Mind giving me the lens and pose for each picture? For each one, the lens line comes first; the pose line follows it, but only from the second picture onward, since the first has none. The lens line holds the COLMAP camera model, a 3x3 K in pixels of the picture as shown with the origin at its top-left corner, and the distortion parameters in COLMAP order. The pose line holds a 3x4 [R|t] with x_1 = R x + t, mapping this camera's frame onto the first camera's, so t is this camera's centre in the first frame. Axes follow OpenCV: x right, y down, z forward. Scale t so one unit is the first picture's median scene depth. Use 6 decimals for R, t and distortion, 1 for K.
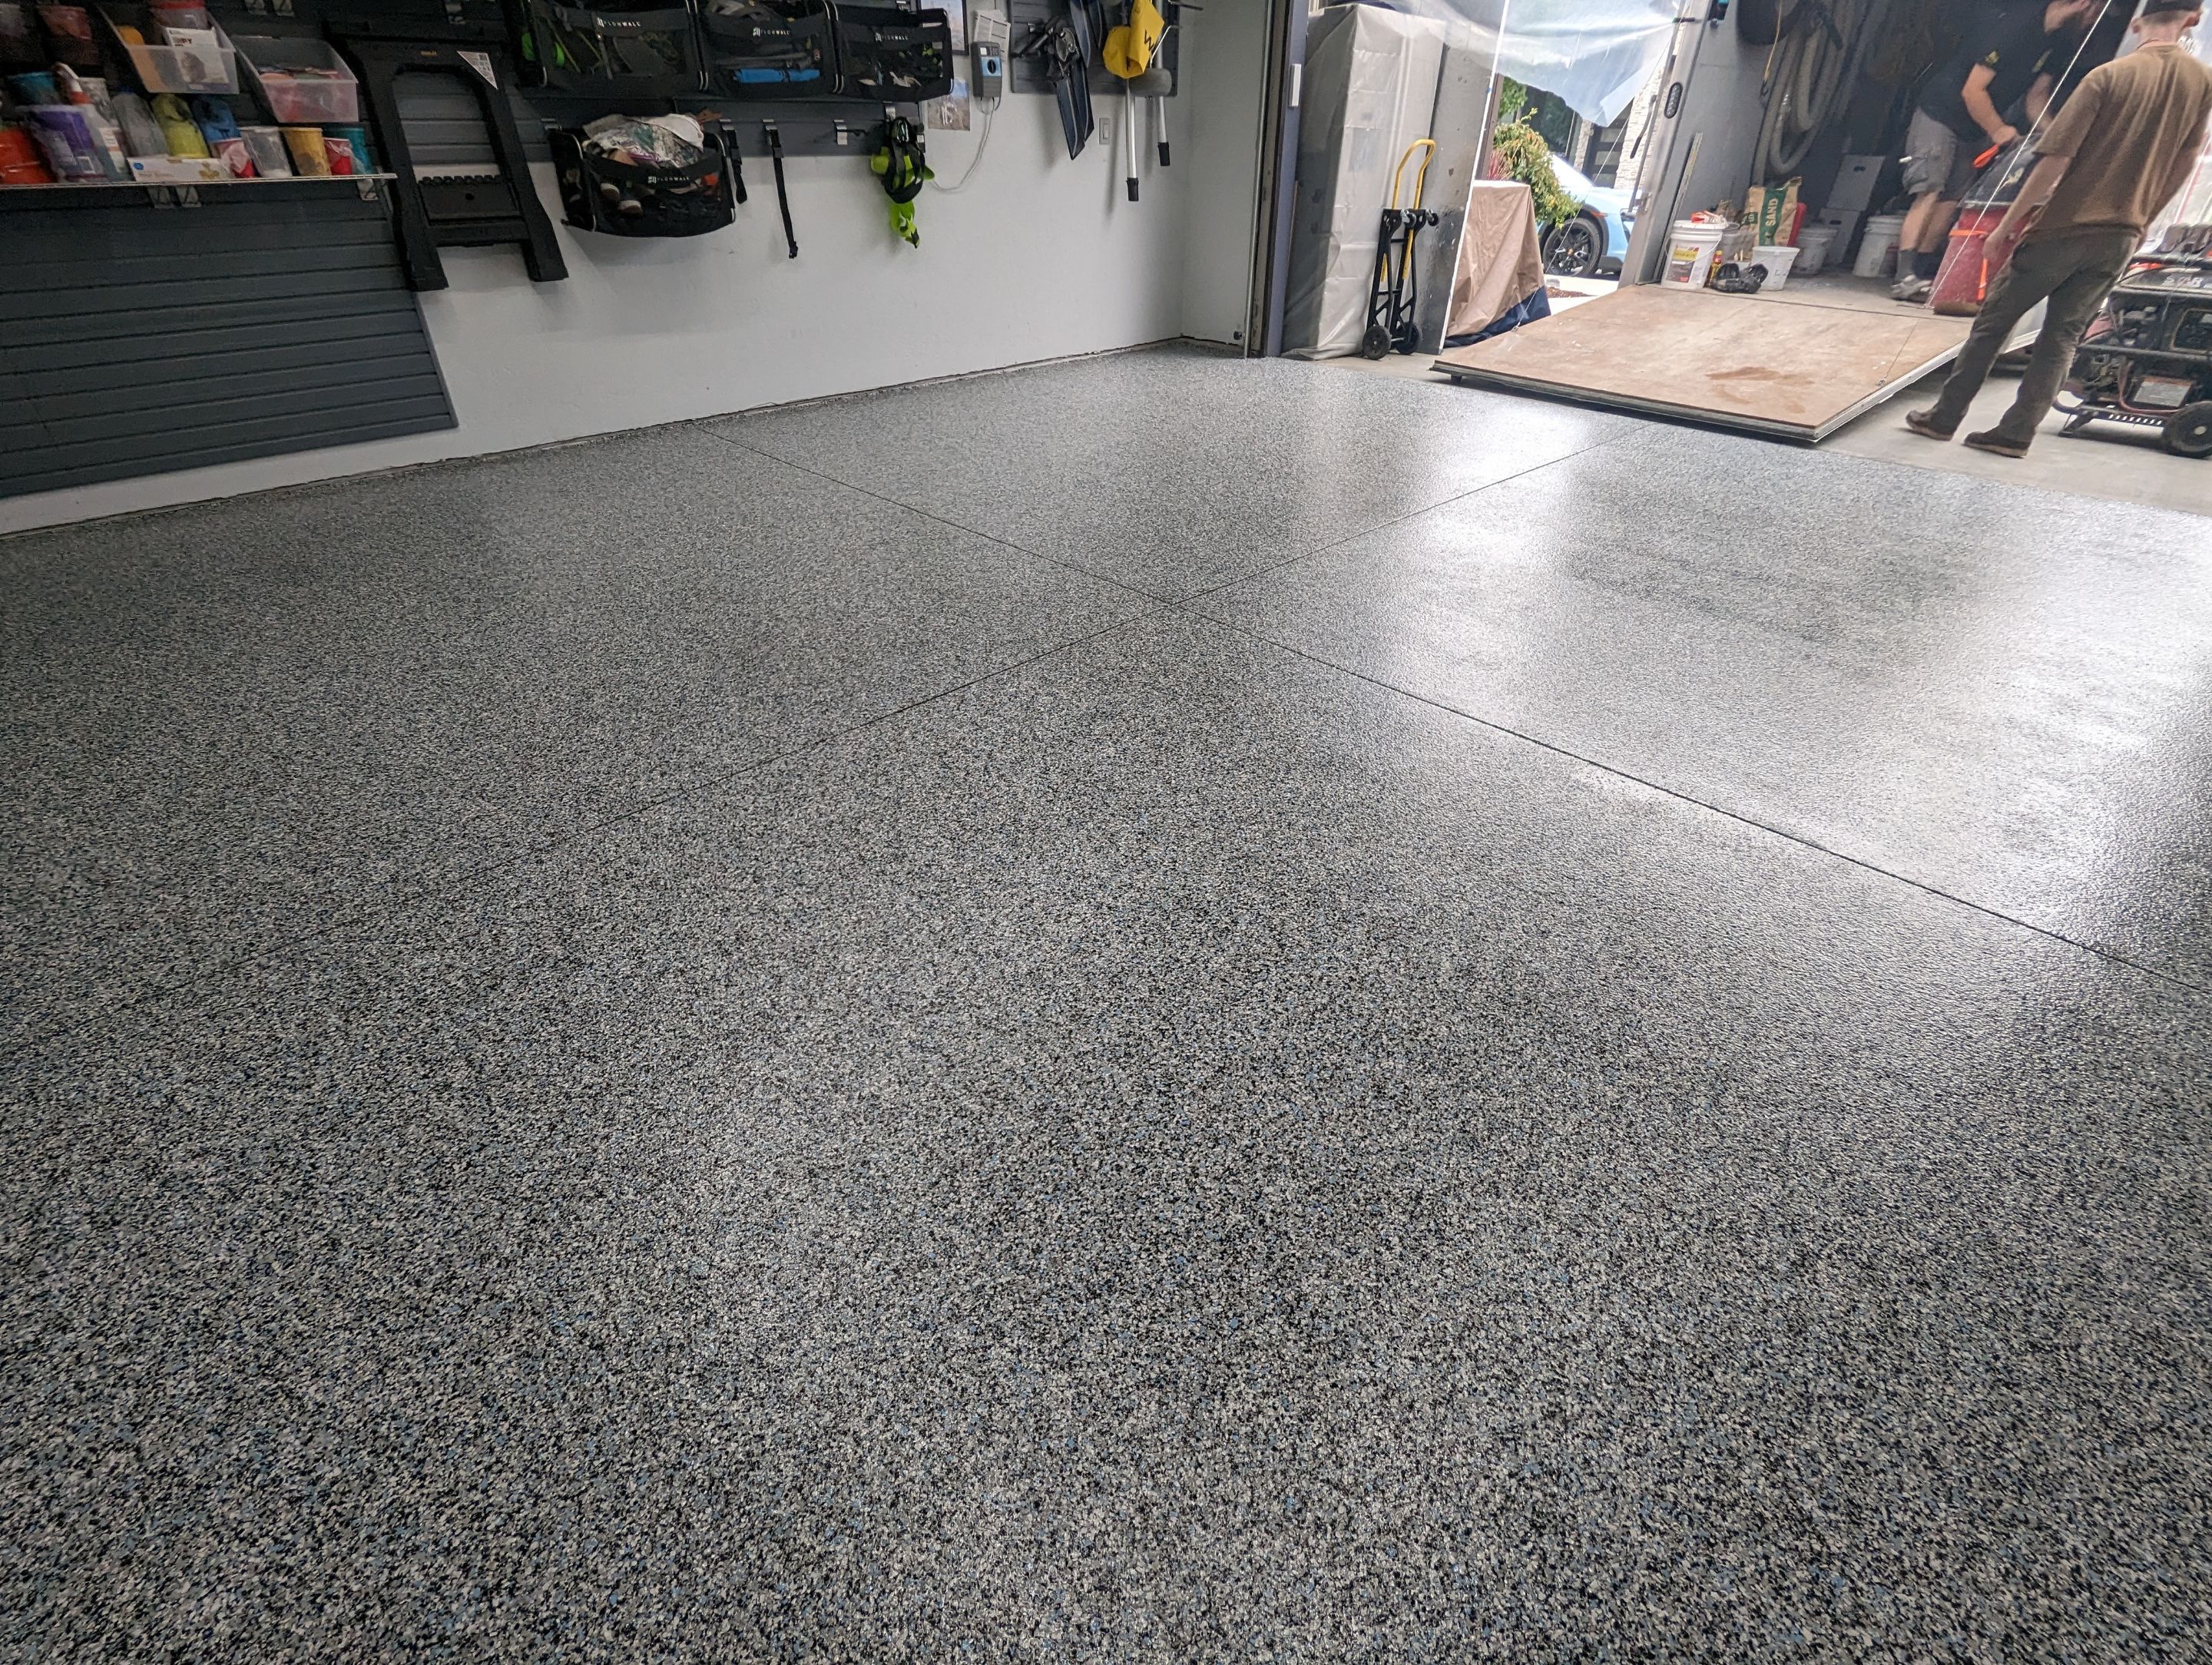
lens RADIAL K [[1050.5, 0, 1106.0], [0, 1050.5, 832.5], [0, 0, 1]] dist [0.002583, -0.005878]
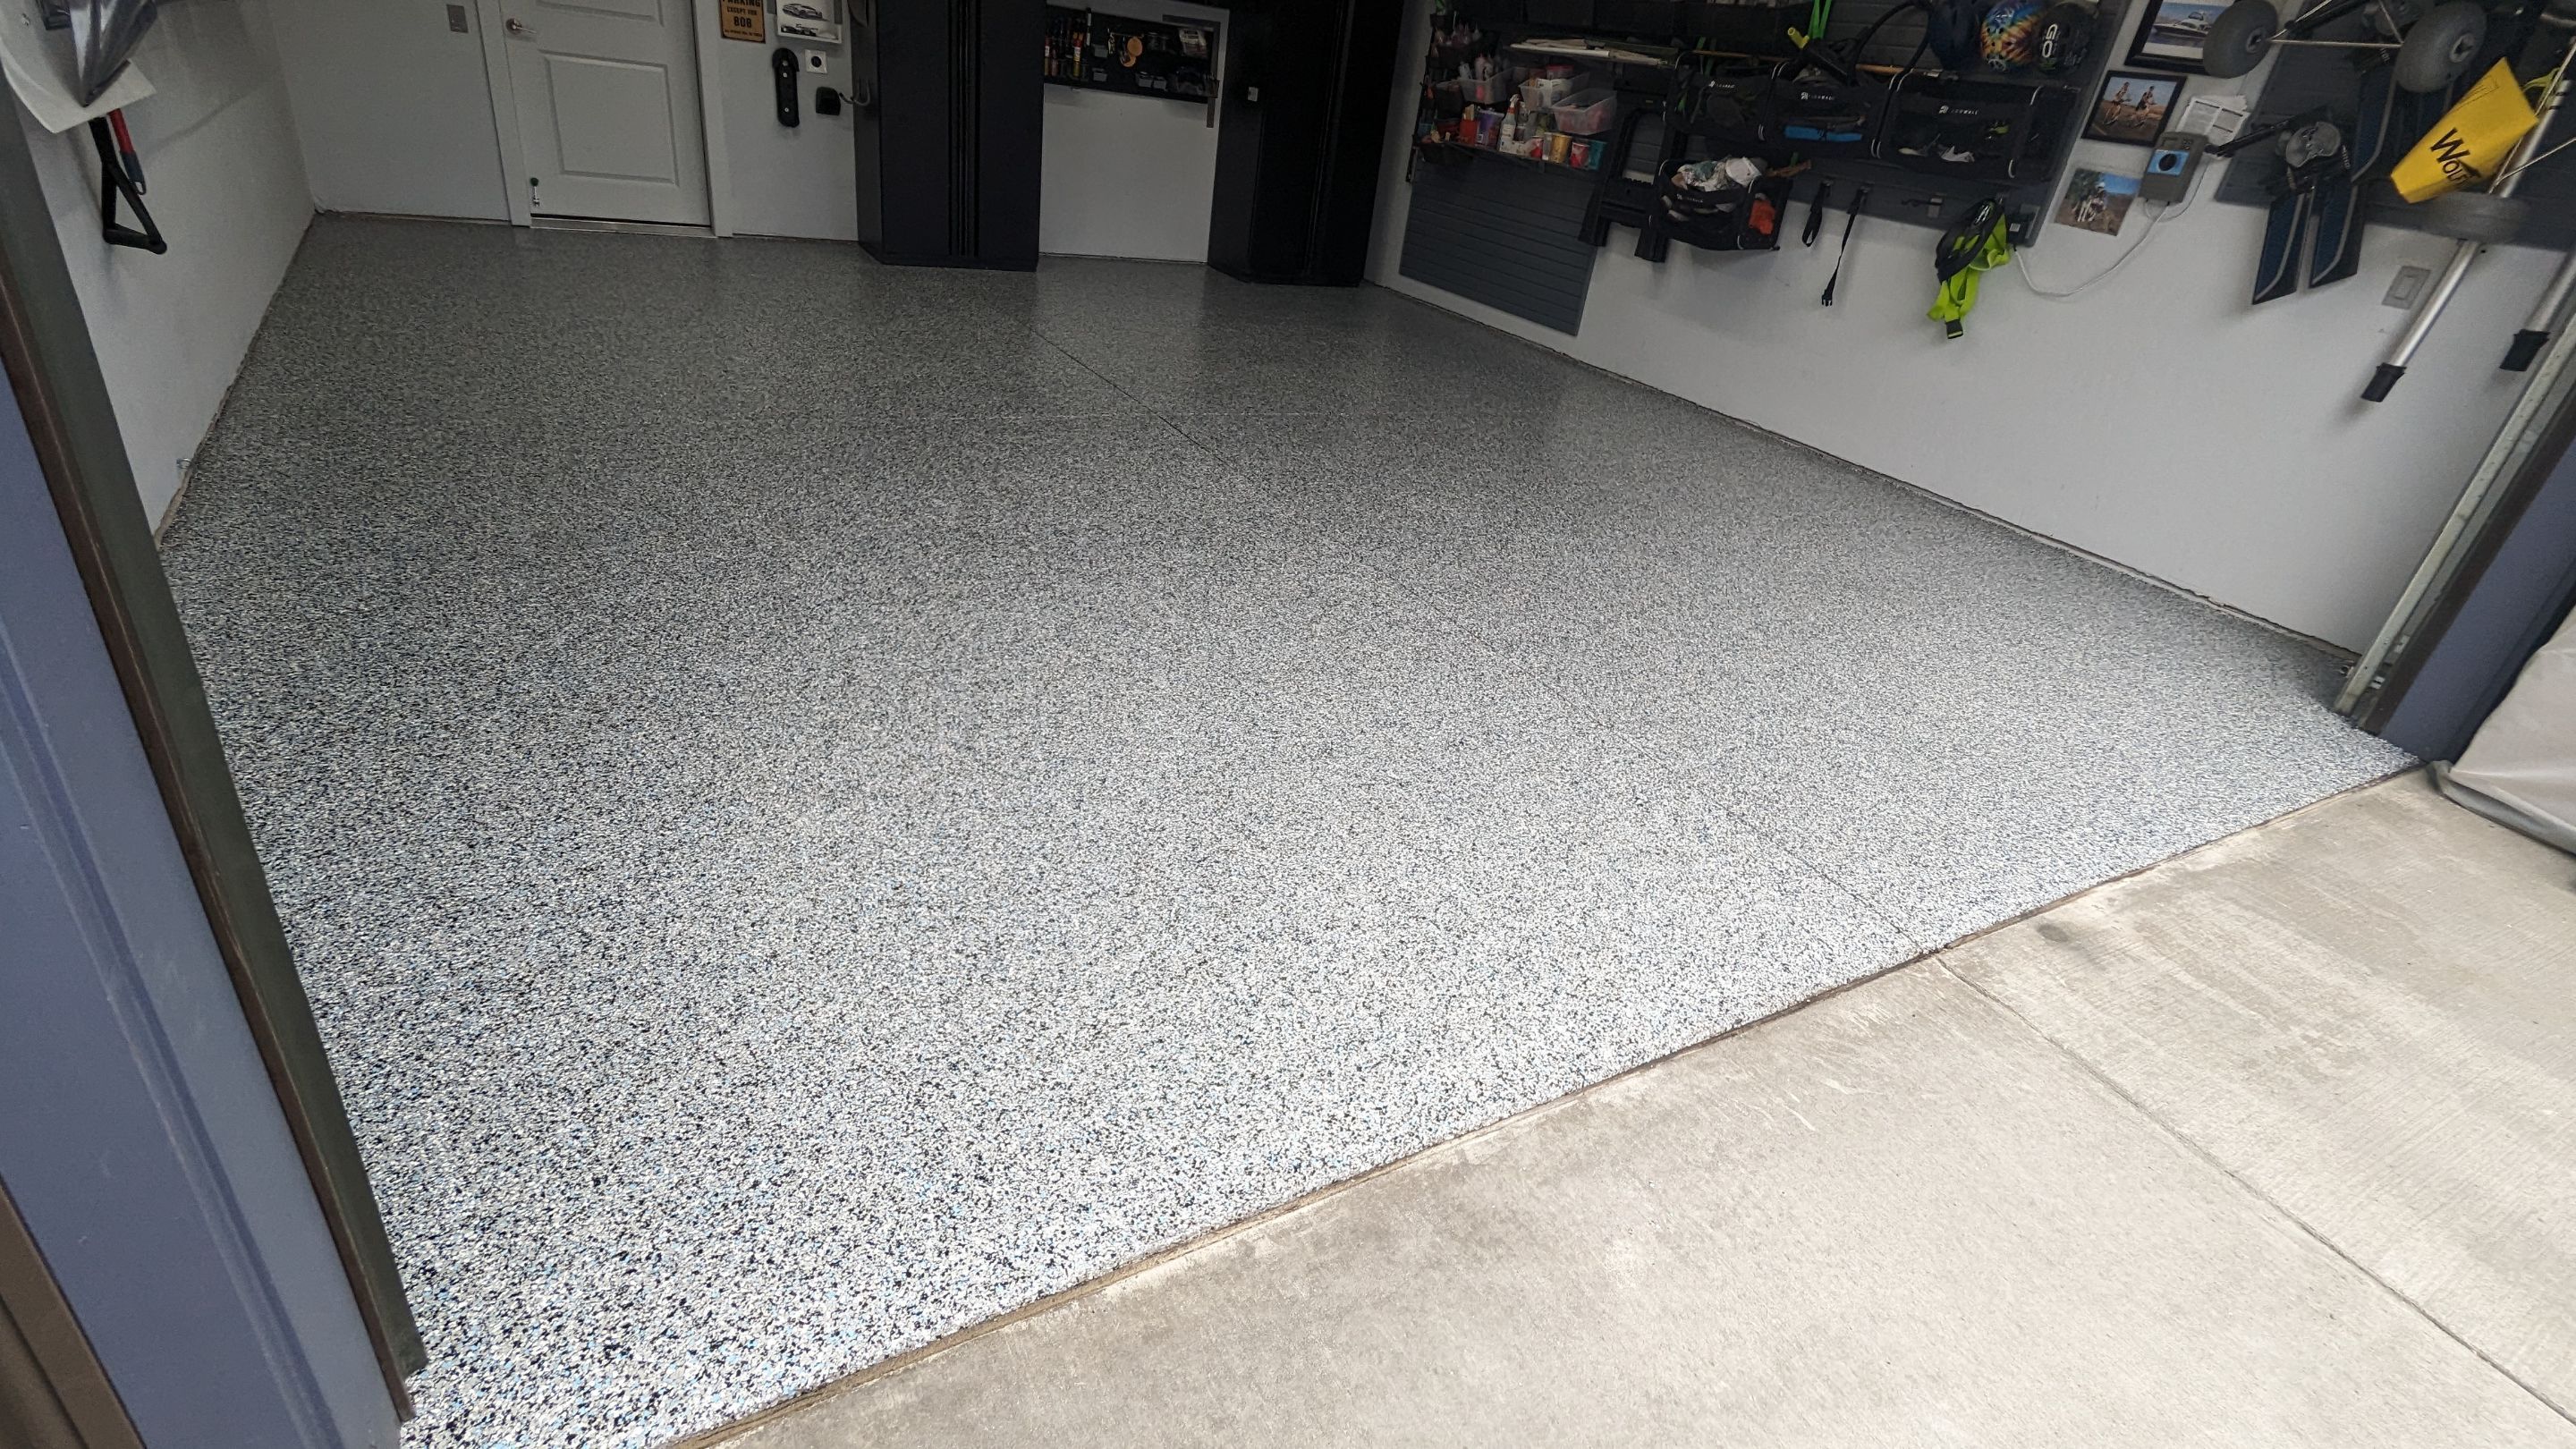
lens RADIAL K [[1224.5, 0, 1296.3], [0, 1224.5, 725.6], [0, 0, 1]] dist [0.000093, 0.000065]
pose [[-0.231588, 0.433387, -0.870944, 1.485579], [-0.647400, 0.599583, 0.470503, -0.787213], [0.726113, 0.672812, 0.141718, 1.099742]]
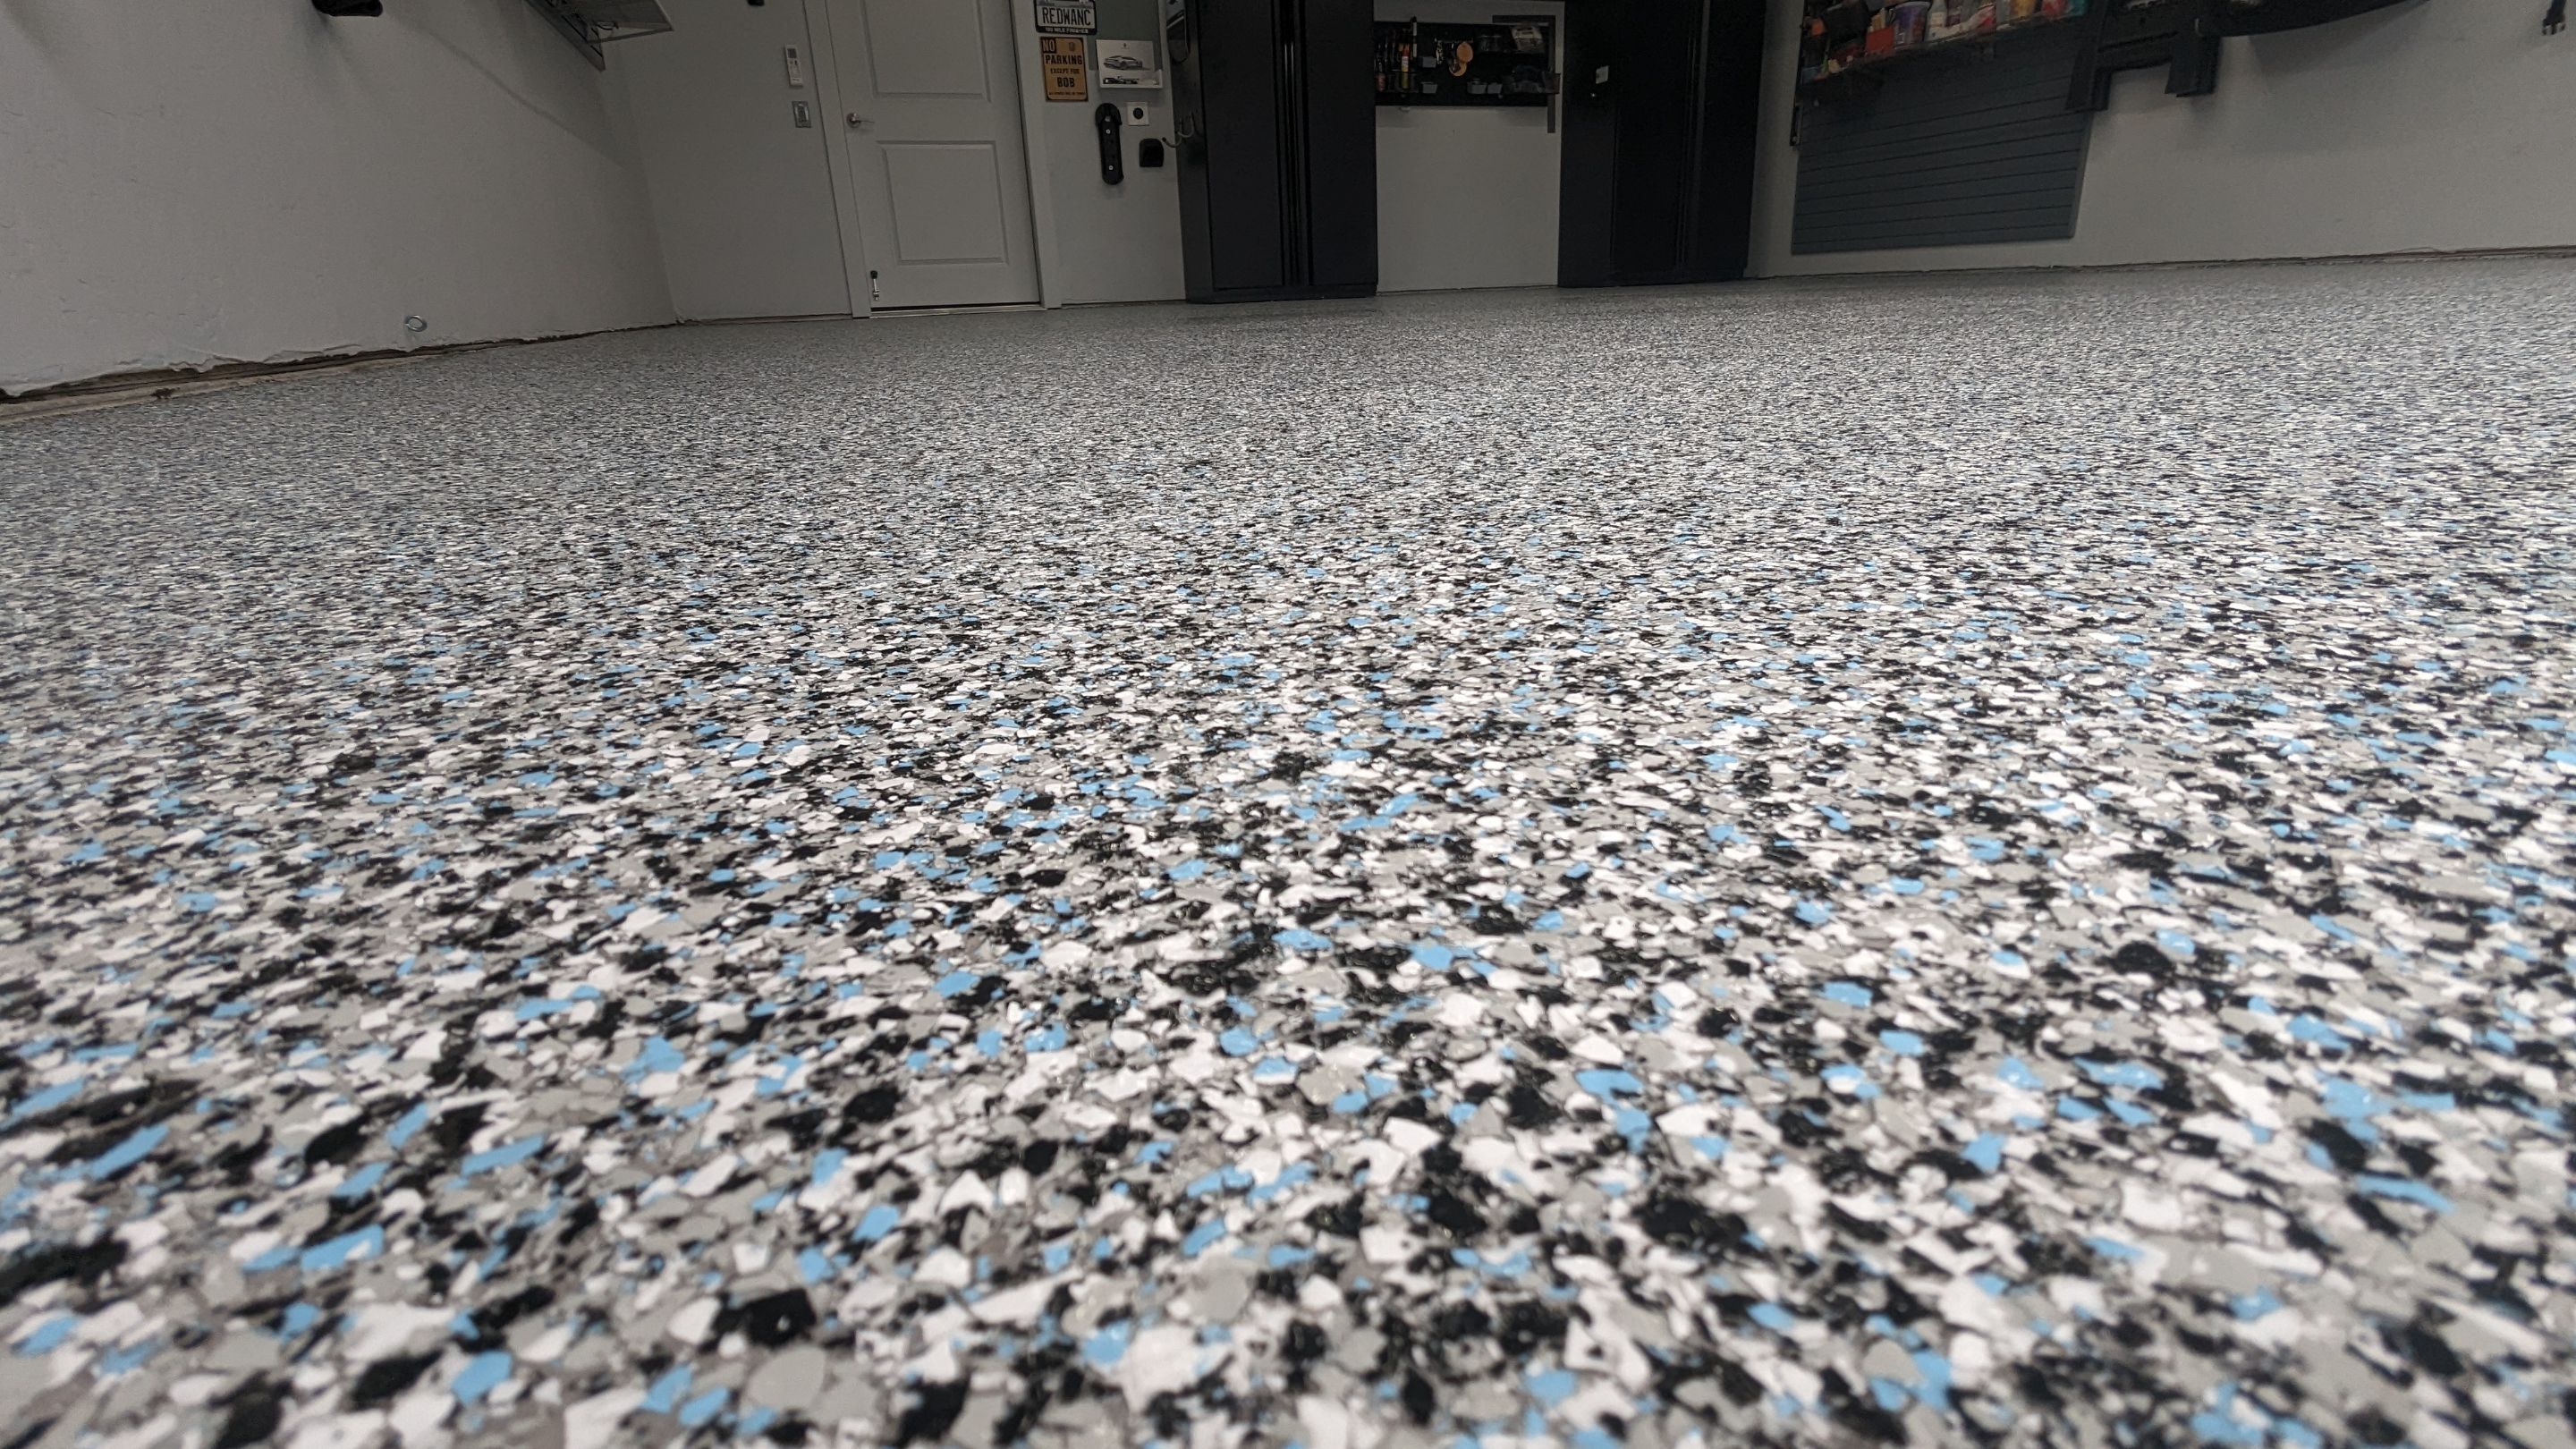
lens RADIAL K [[1224.5, 0, 1296.3], [0, 1224.5, 725.6], [0, 0, 1]] dist [0.000093, 0.000065]
pose [[-0.419285, 0.321255, -0.849114, 1.260852], [-0.473460, 0.720659, 0.506446, -0.369253], [0.774620, 0.614366, -0.150060, 1.142235]]
